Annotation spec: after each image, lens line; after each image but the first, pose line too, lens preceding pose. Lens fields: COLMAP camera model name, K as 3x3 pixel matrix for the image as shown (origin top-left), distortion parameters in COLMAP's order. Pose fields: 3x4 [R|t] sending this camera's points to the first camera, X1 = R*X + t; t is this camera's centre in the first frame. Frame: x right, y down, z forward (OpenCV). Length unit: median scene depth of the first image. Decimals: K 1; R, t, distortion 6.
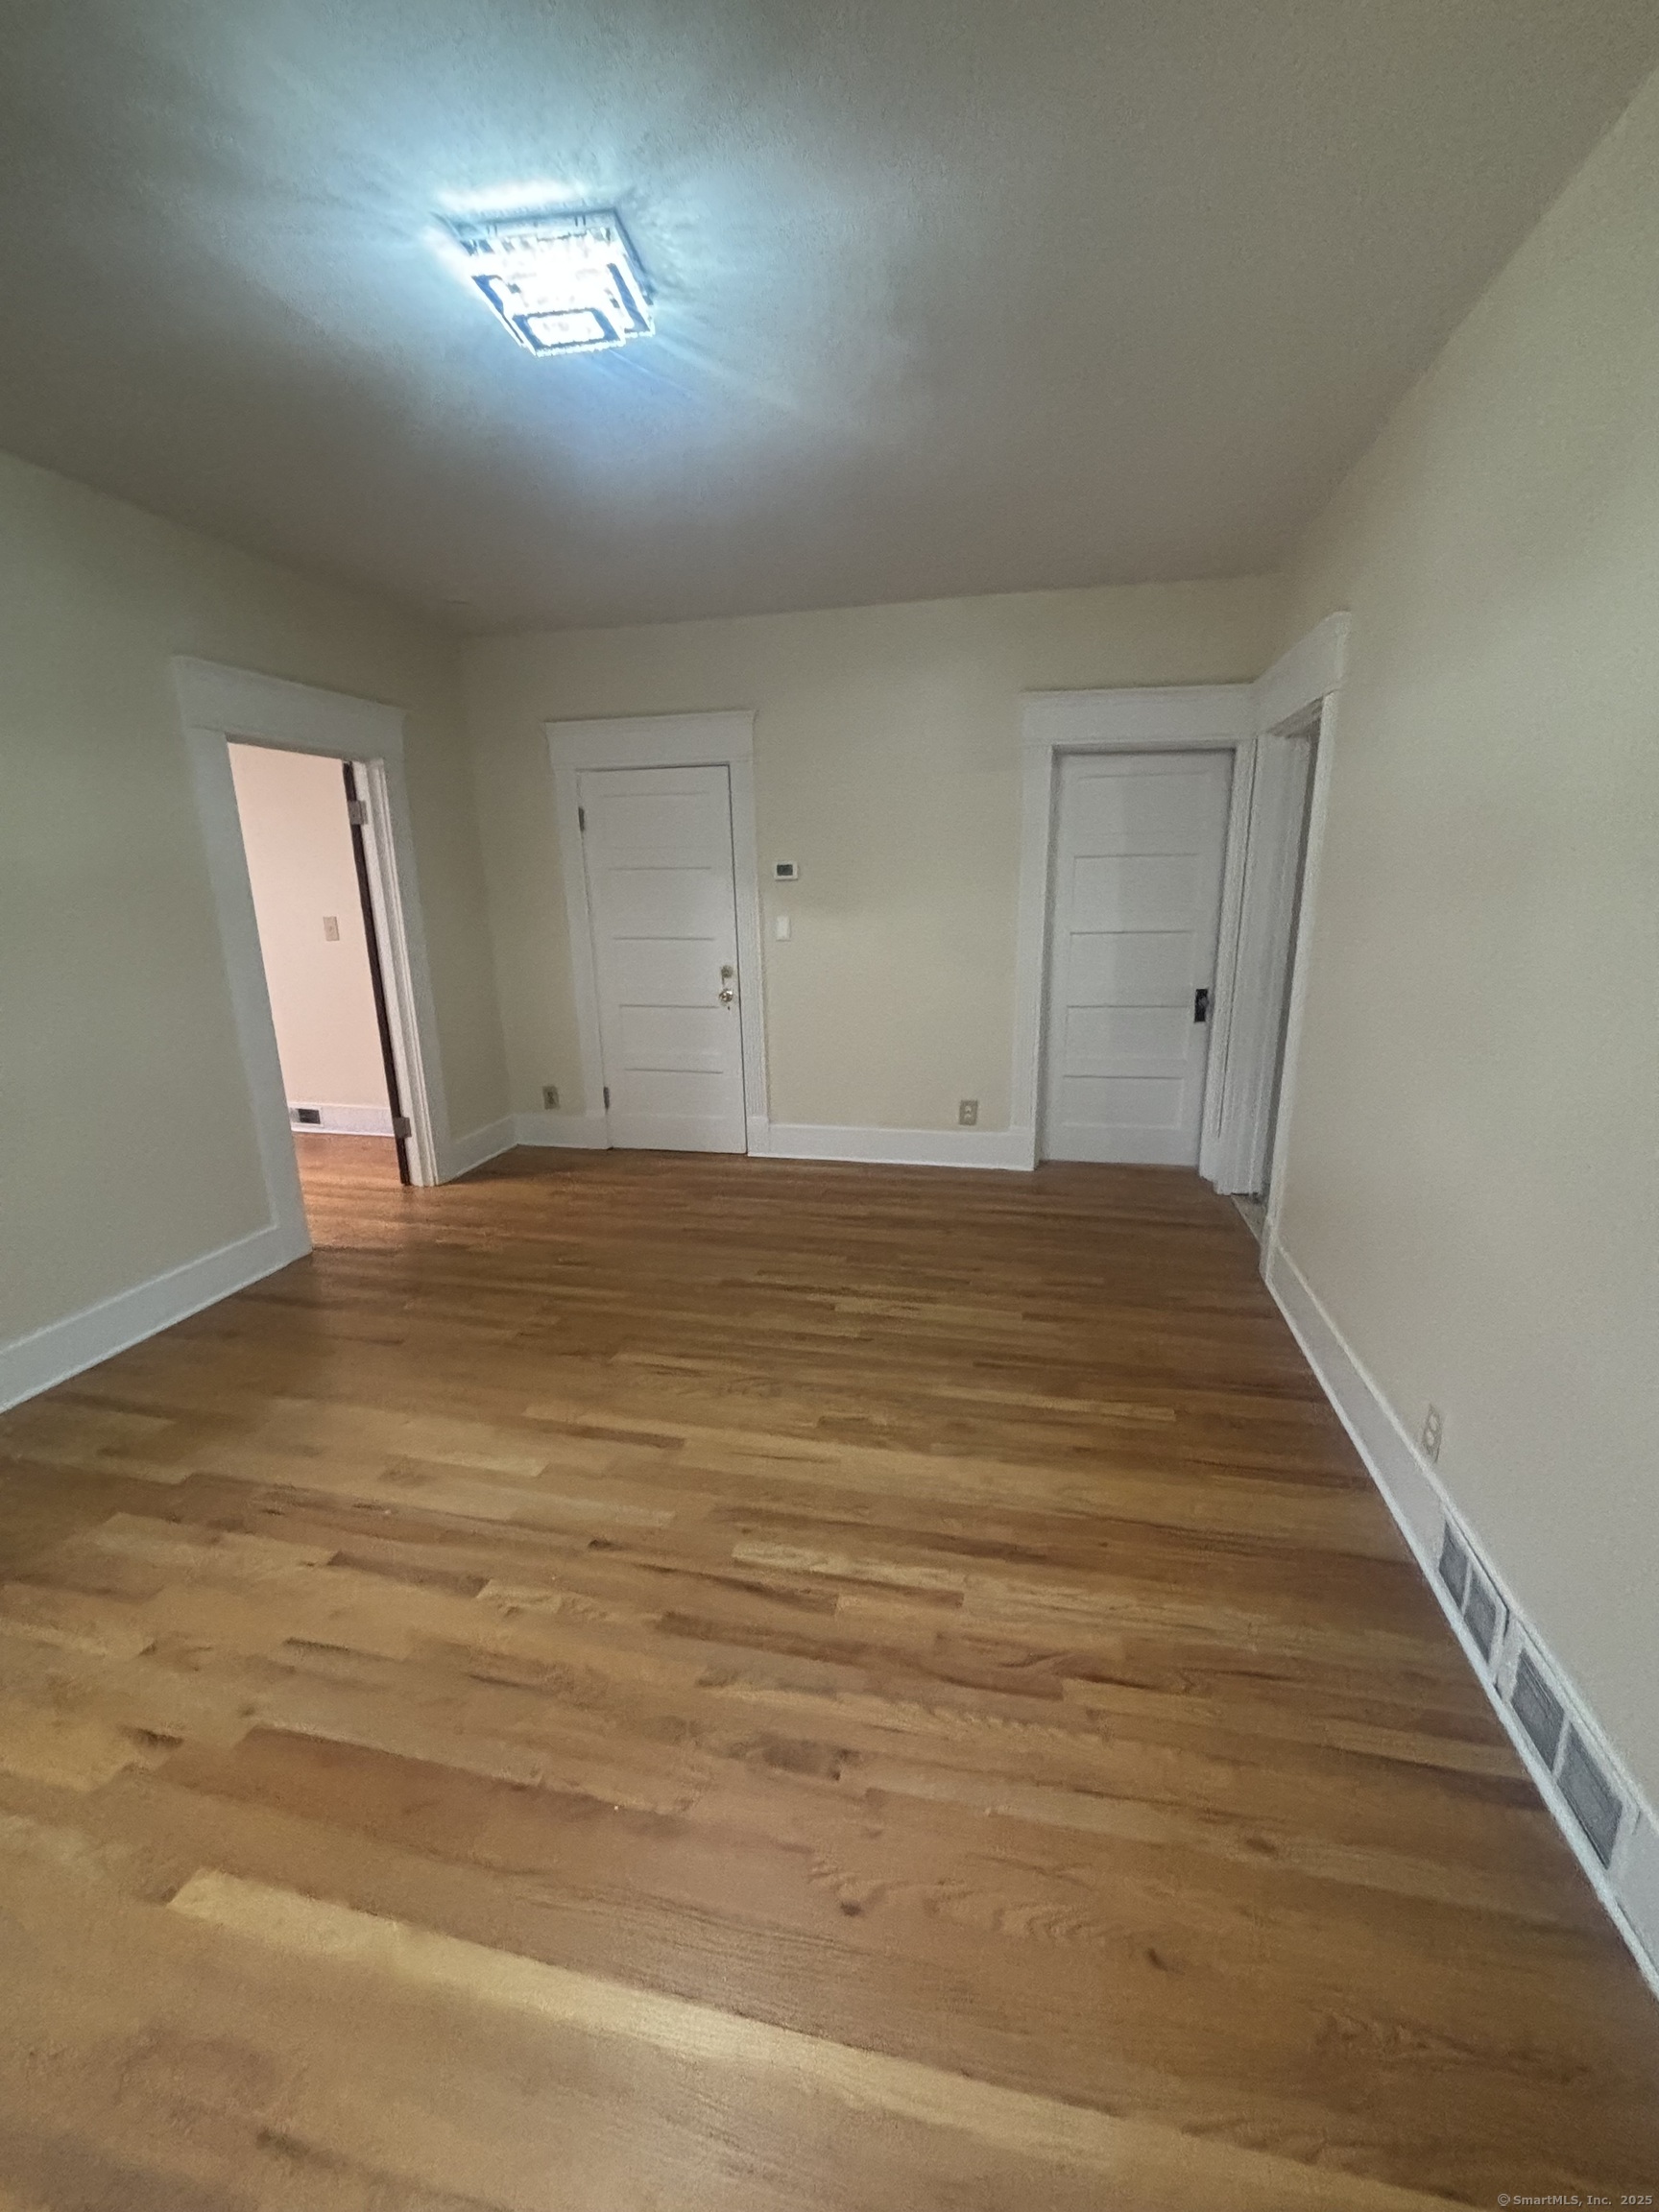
lens RADIAL K [[887.6, 0, 838.3], [0, 887.6, 1104.0], [0, 0, 1]] dist [0.000820, 0.000076]
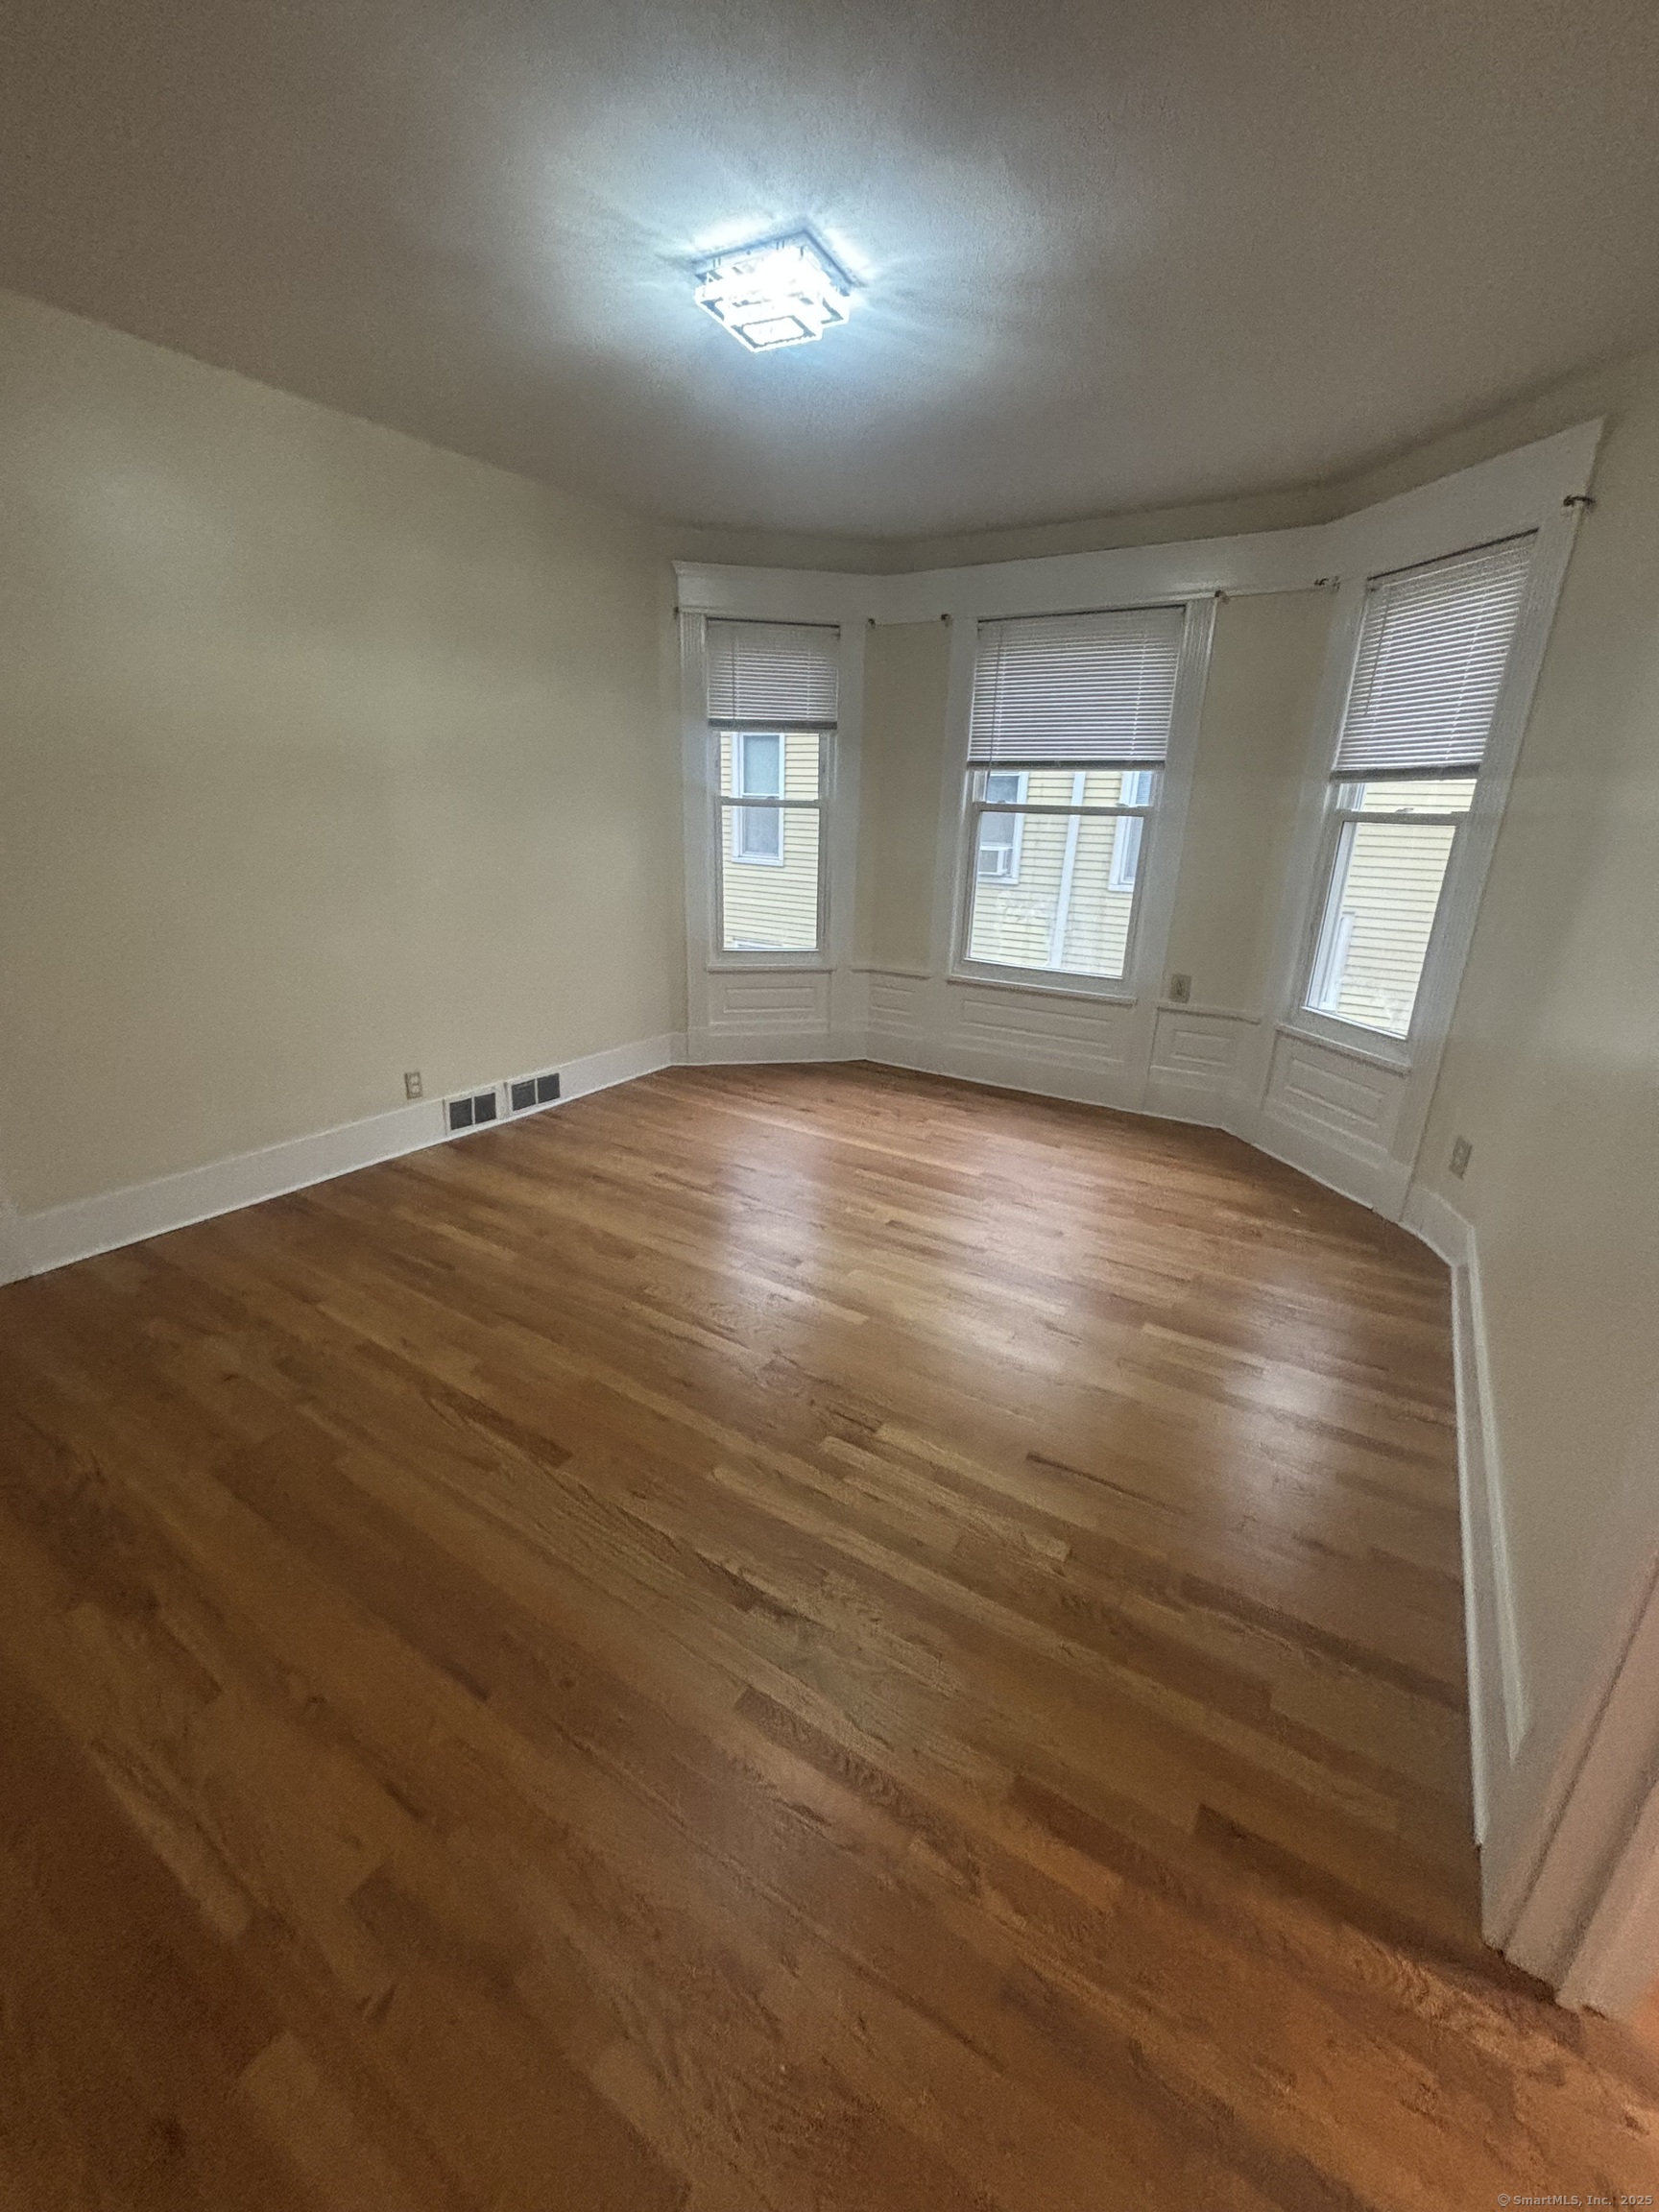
lens RADIAL K [[887.6, 0, 838.3], [0, 887.6, 1104.0], [0, 0, 1]] dist [0.000820, 0.000076]
pose [[-0.937160, -0.124481, 0.325939, -0.610958], [0.069841, 0.848349, 0.524810, -0.403624], [-0.341839, 0.514595, -0.786345, 1.644672]]
